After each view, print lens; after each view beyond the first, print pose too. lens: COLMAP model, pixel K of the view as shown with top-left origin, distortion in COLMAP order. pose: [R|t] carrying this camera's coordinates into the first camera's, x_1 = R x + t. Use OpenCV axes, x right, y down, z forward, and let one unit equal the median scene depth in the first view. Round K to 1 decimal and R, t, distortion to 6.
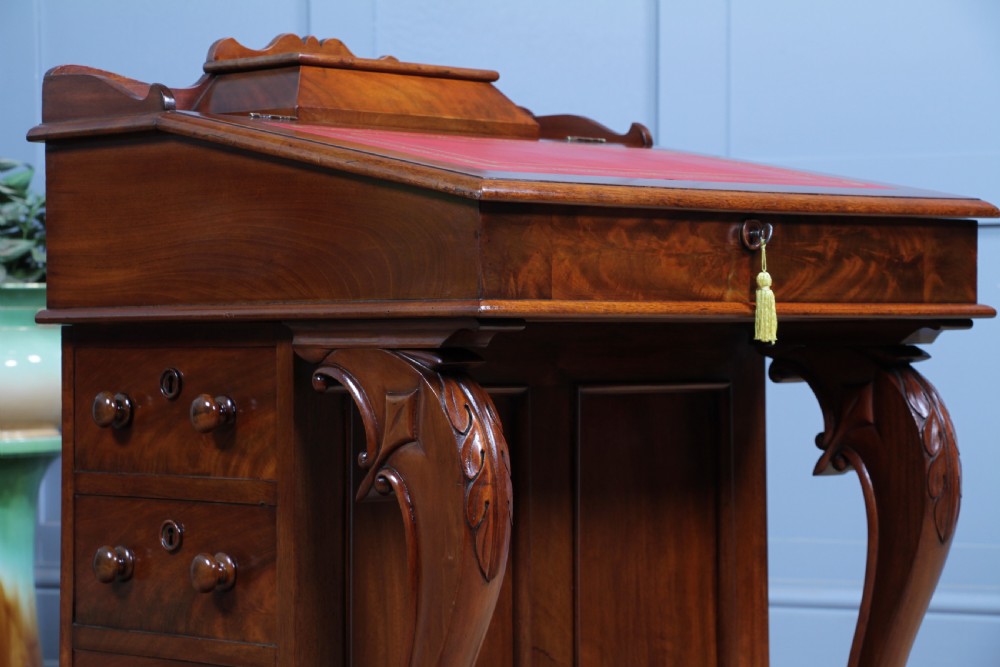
lens RADIAL K [[2678.2, 0, 500.0], [0, 2678.2, 333.5], [0, 0, 1]] dist [0.402176, 0.283531]
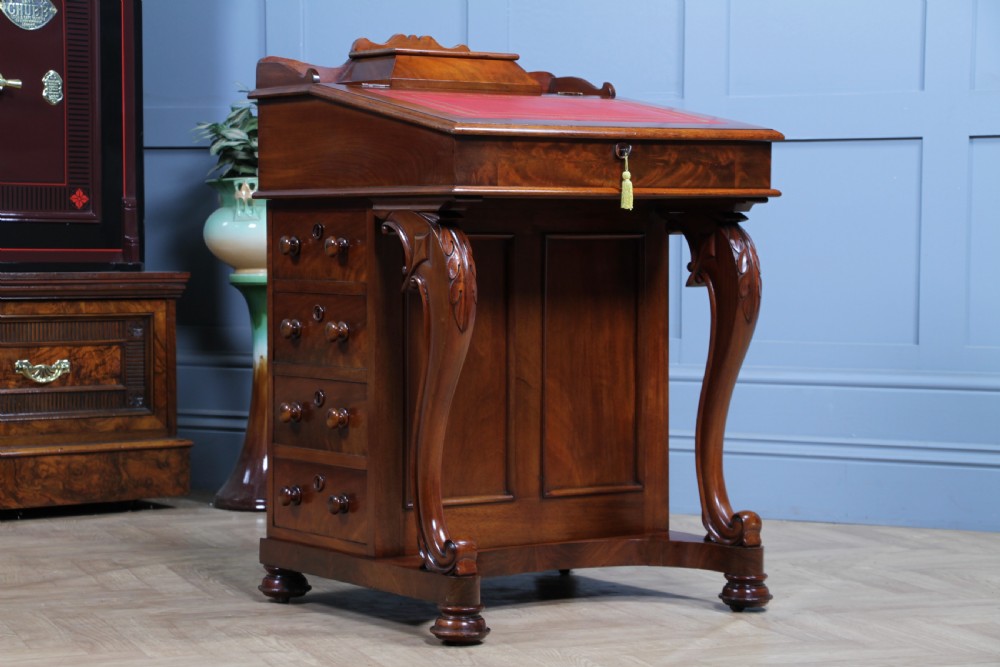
lens RADIAL K [[2327.8, 0, 506.1], [0, 2327.8, 333.2], [0, 0, 1]] dist [0.326206, 0.651042]
pose [[0.991232, 0.009633, -0.131781, 0.218484], [-0.003327, 0.998842, 0.047989, 0.011162], [0.132091, -0.047130, 0.990117, -0.575062]]
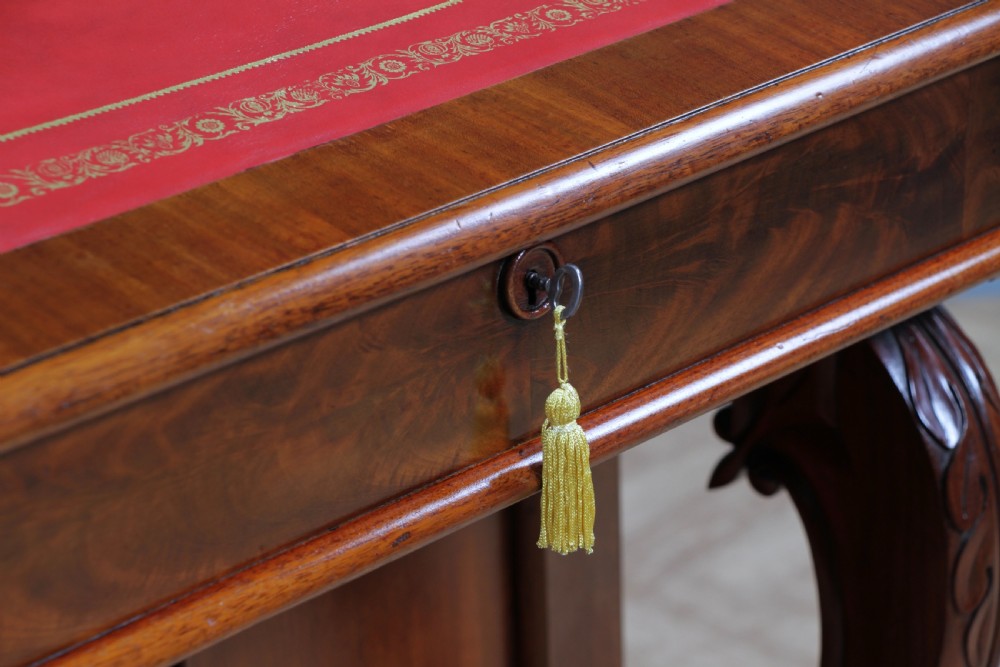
lens RADIAL K [[2927.5, 0, 500.0], [0, 2927.5, 333.5], [0, 0, 1]] dist [0.425960, 0.074060]
pose [[0.999587, -0.026372, 0.011459, 0.080804], [0.019703, 0.918446, 0.395055, -0.189790], [-0.020943, -0.394666, 0.918586, 0.585334]]
